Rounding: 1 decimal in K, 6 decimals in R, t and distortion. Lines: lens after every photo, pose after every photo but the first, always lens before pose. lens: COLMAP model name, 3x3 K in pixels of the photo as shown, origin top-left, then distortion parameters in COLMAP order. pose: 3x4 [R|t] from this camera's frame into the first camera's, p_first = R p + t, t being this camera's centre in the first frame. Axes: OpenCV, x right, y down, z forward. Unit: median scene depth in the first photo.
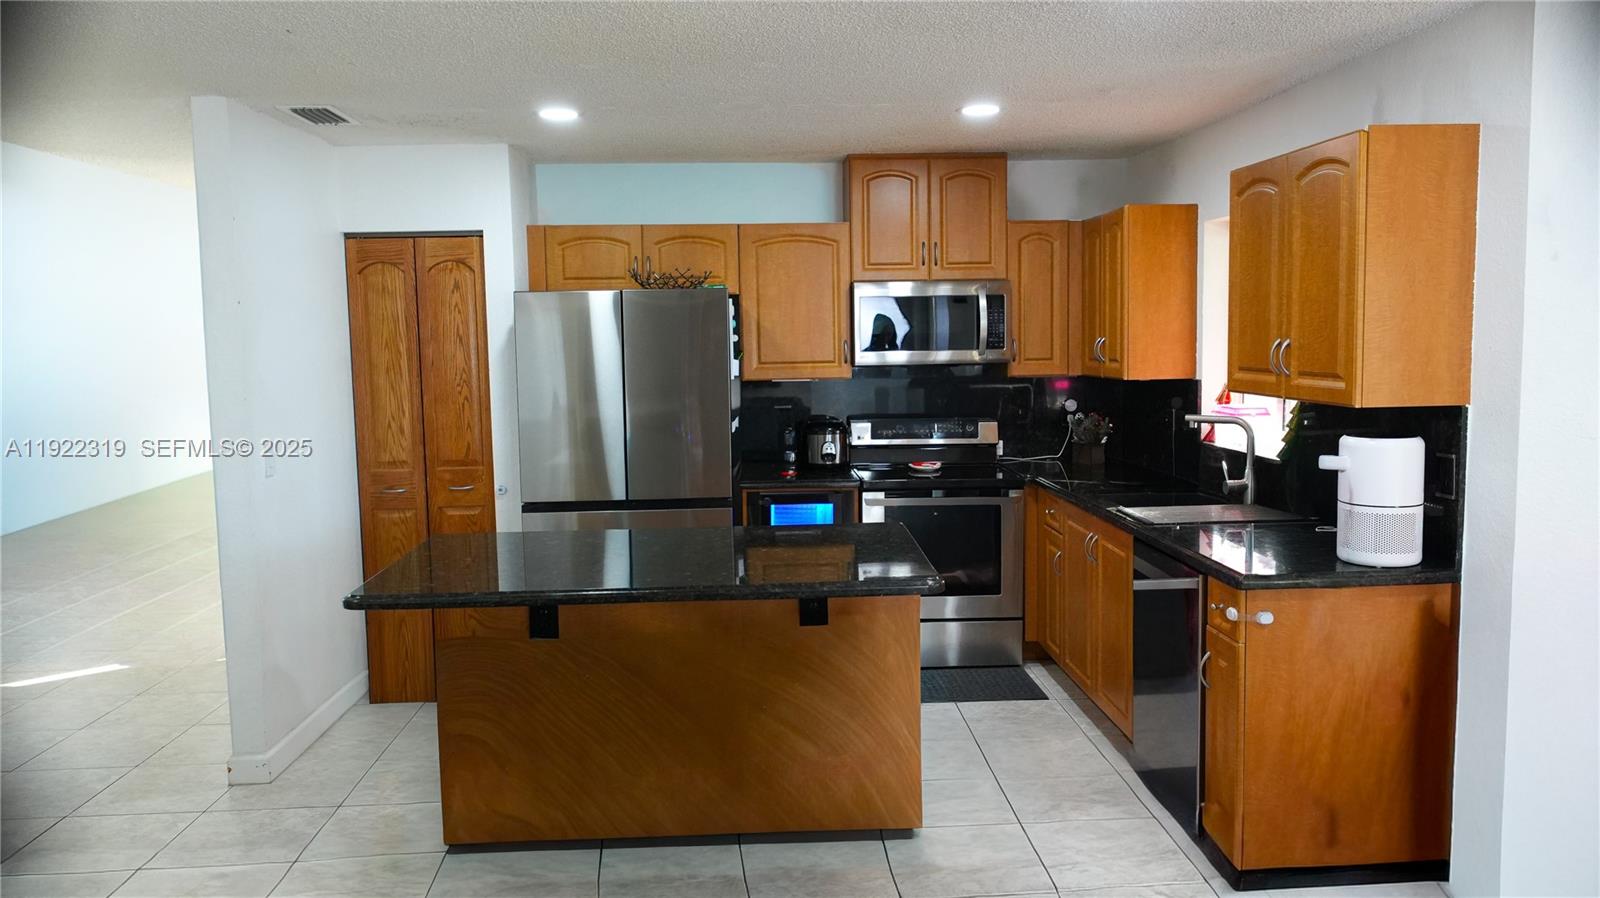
lens RADIAL K [[1154.0, 0, 802.4], [0, 1154.0, 445.6], [0, 0, 1]] dist [-0.000262, 0.001436]
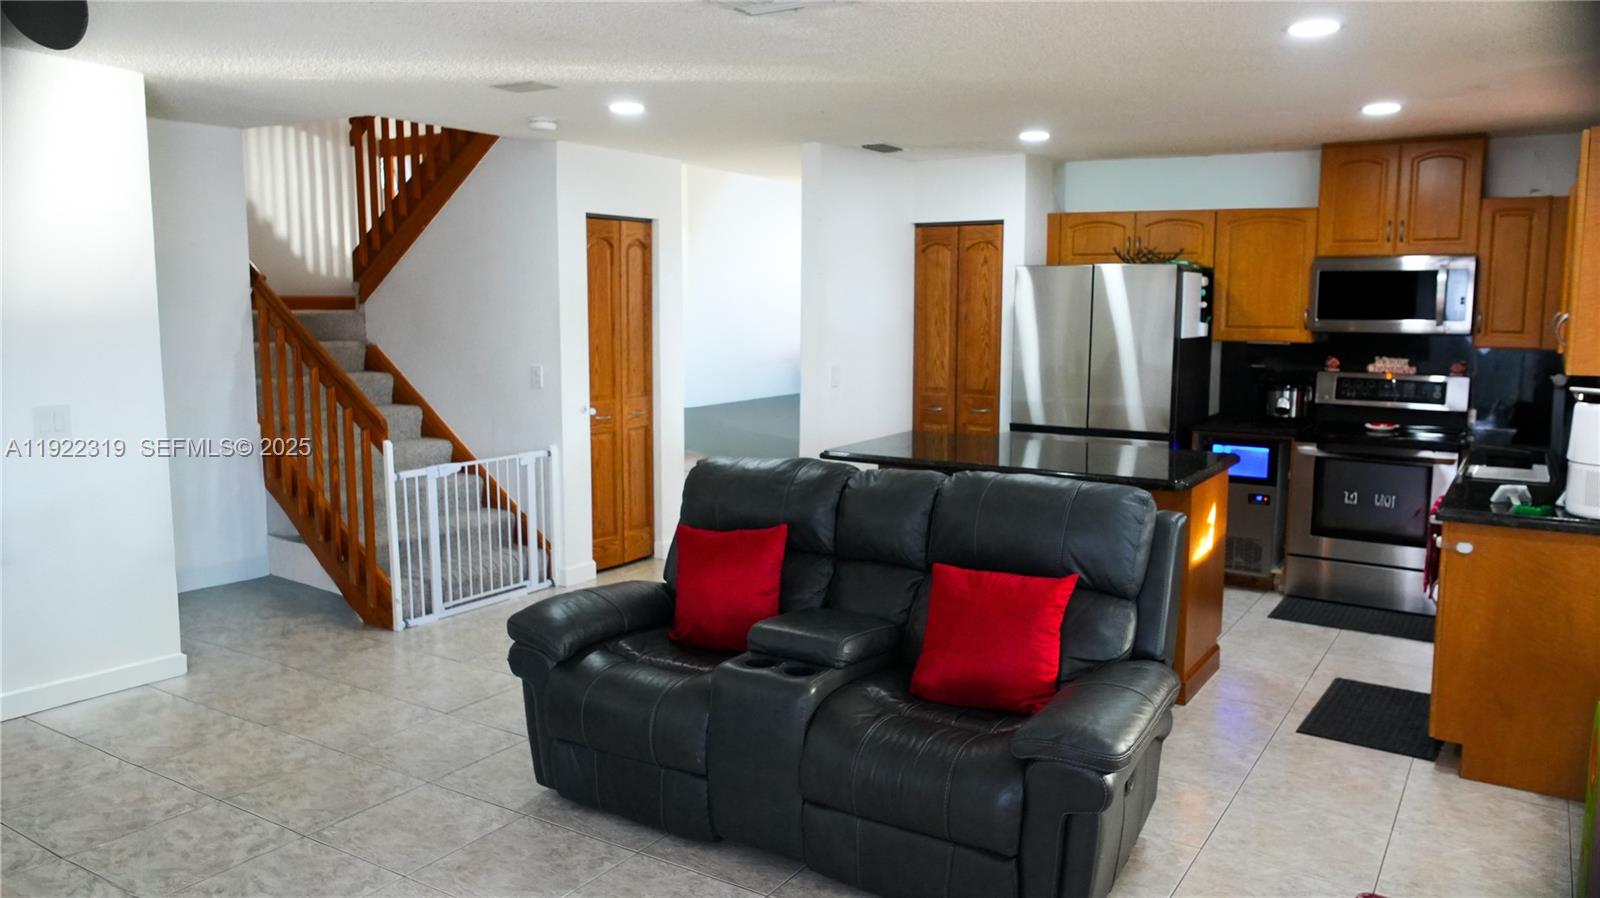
lens RADIAL K [[1154.0, 0, 800.0], [0, 1154.0, 446.4], [0, 0, 1]] dist [-0.000262, 0.001436]
pose [[0.810714, 0.094137, -0.577824, 0.322581], [-0.075916, 0.995558, 0.055680, 0.019158], [0.580499, -0.001275, 0.814260, -0.226310]]
